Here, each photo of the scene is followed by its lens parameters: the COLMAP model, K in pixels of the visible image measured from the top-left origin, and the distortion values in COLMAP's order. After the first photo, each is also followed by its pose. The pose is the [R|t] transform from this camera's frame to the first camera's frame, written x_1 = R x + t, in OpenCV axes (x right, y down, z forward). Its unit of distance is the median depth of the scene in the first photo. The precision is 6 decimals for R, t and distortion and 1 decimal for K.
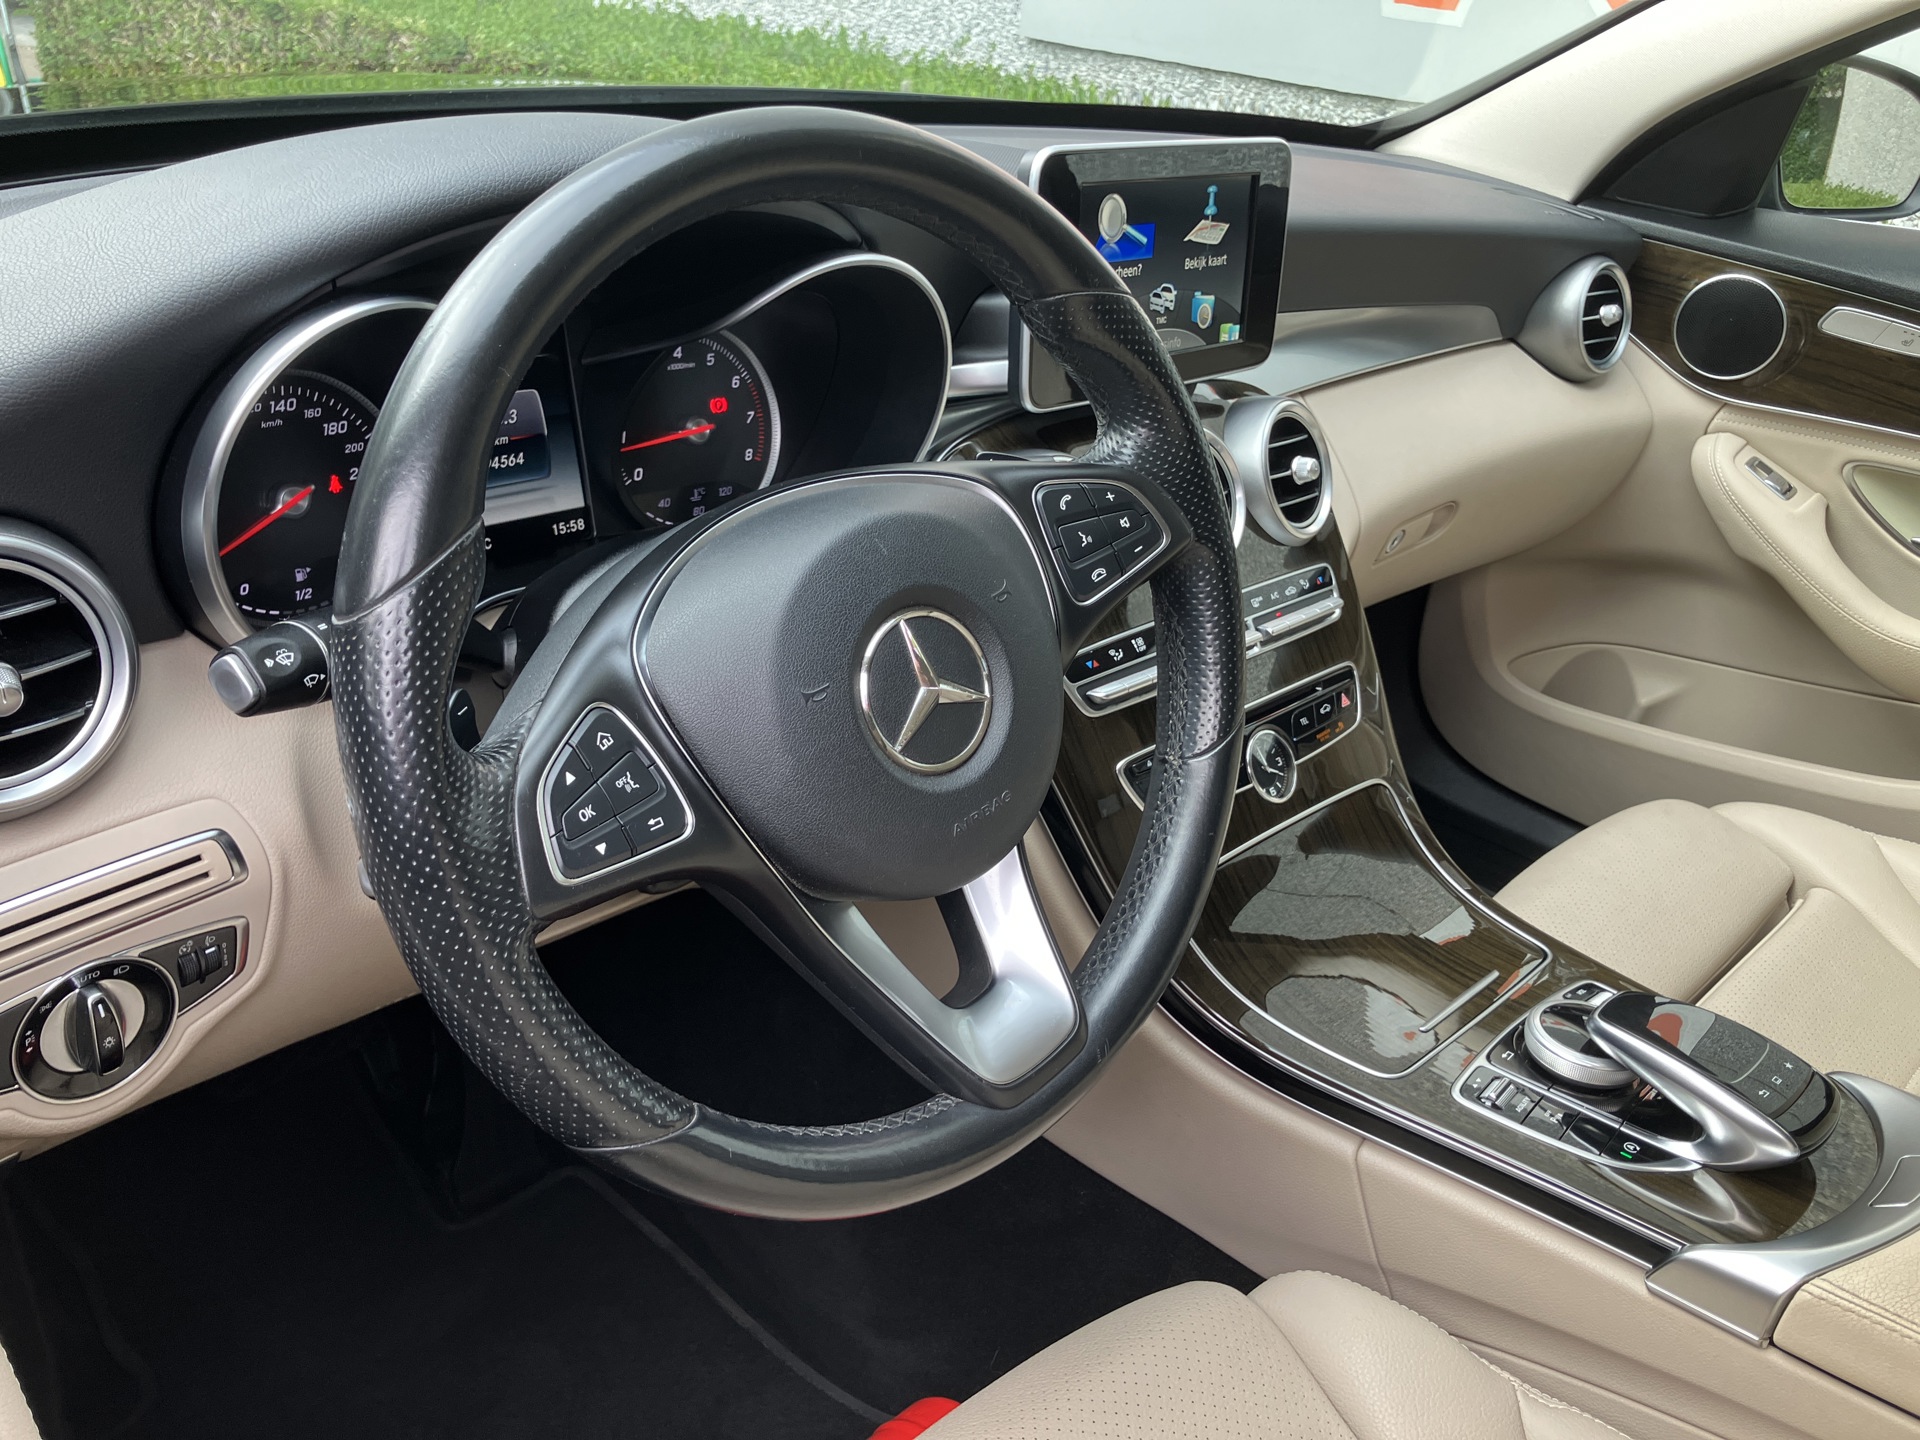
lens RADIAL K [[1560.9, 0, 966.2], [0, 1560.9, 719.2], [0, 0, 1]] dist [0.027674, -0.033444]
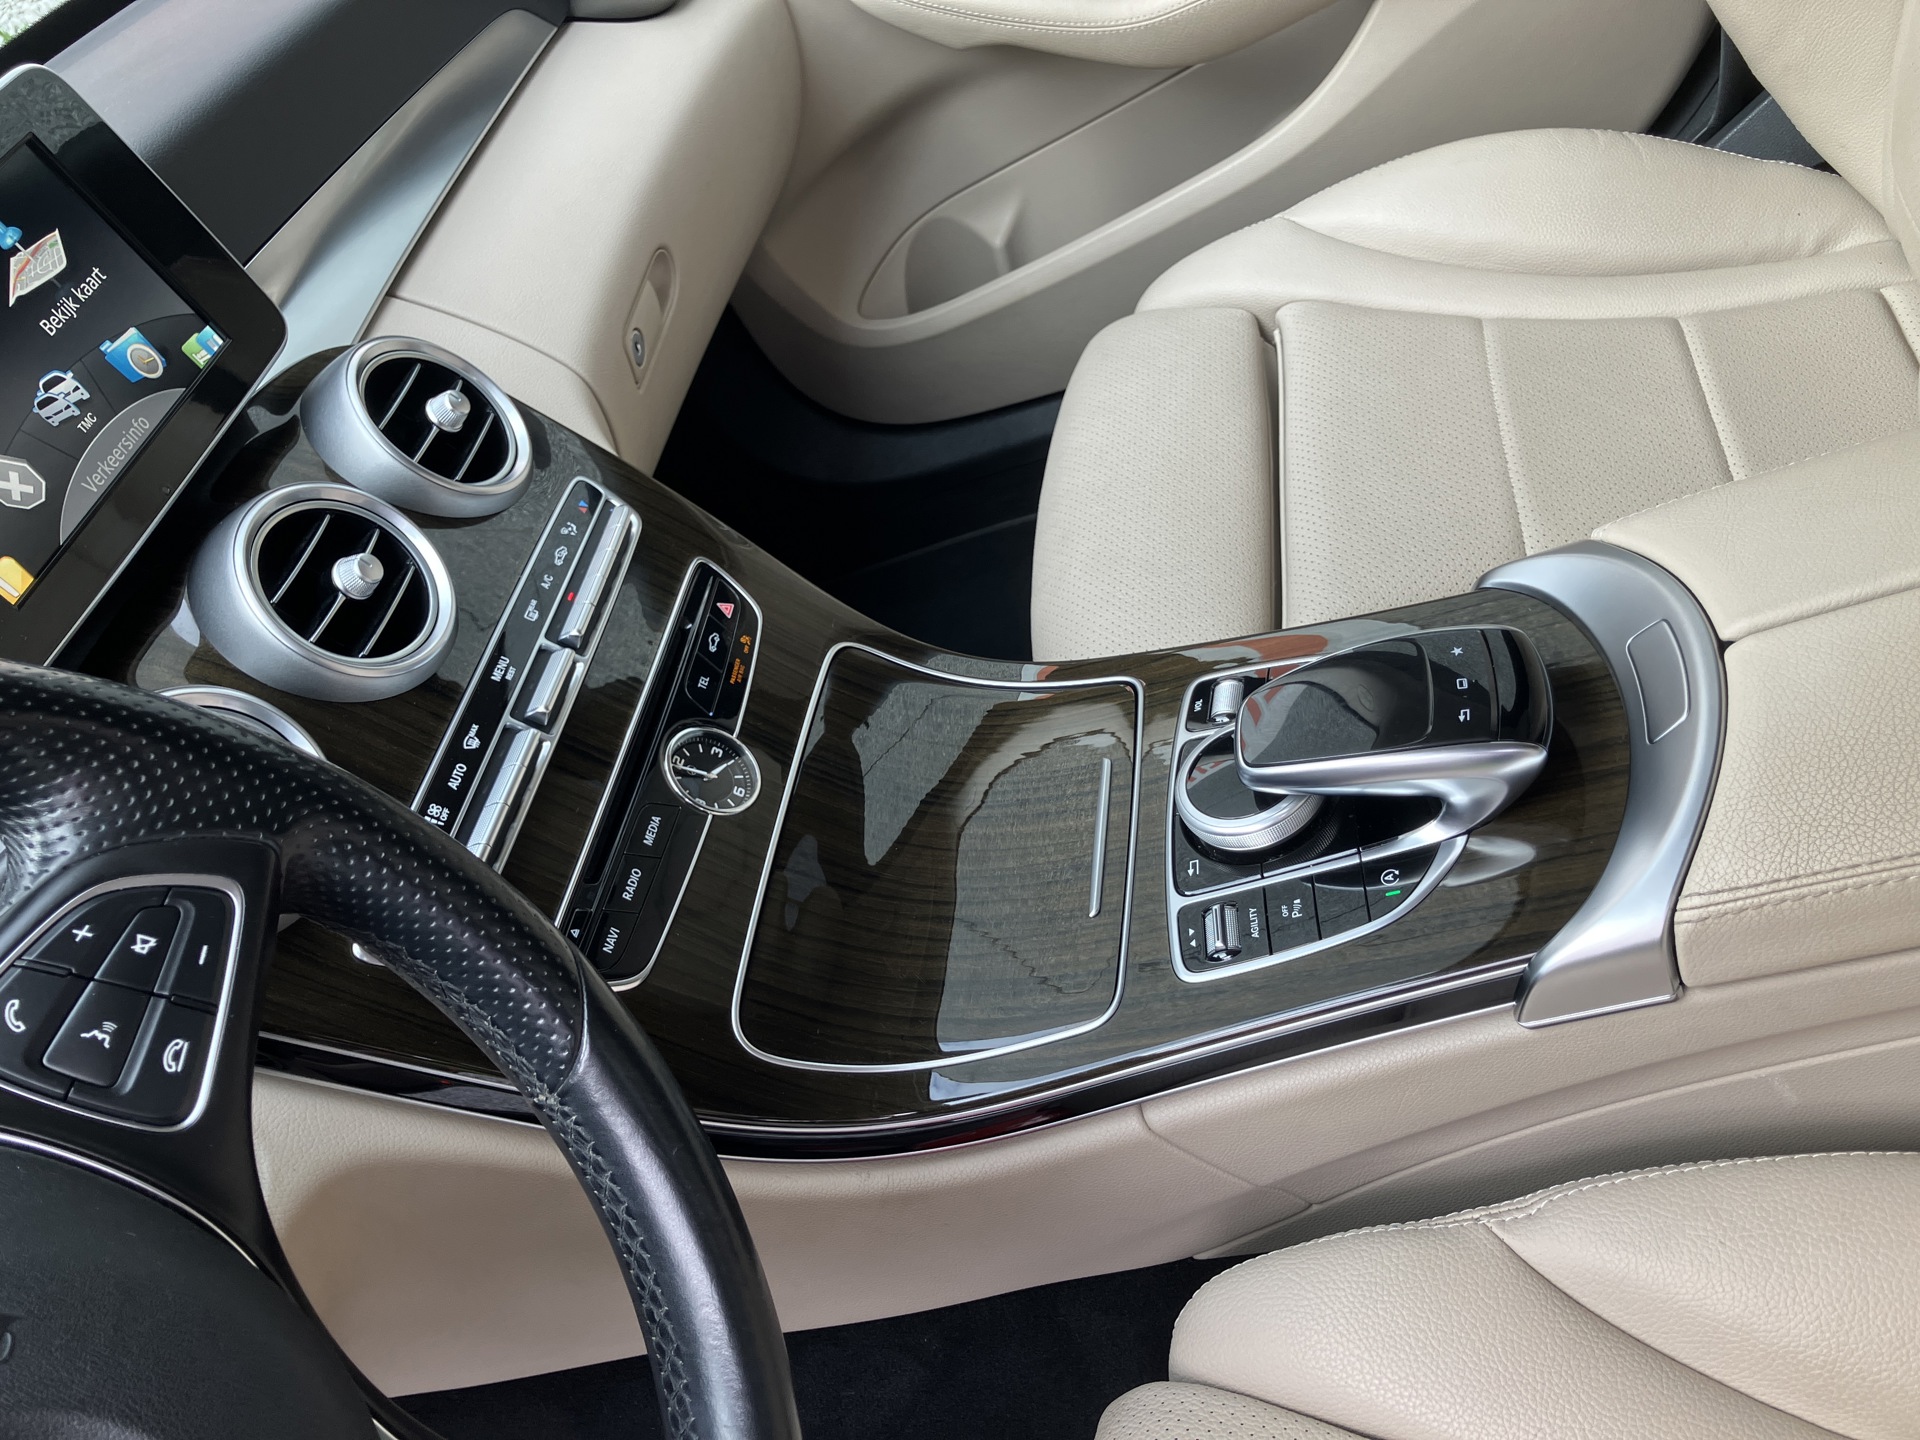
lens RADIAL K [[1560.9, 0, 955.3], [0, 1560.9, 716.8], [0, 0, 1]] dist [0.027674, -0.033444]
pose [[0.689324, -0.710765, 0.140163, 0.244649], [0.674093, 0.700162, 0.235311, -0.105420], [-0.265388, -0.067722, 0.961760, 0.357629]]
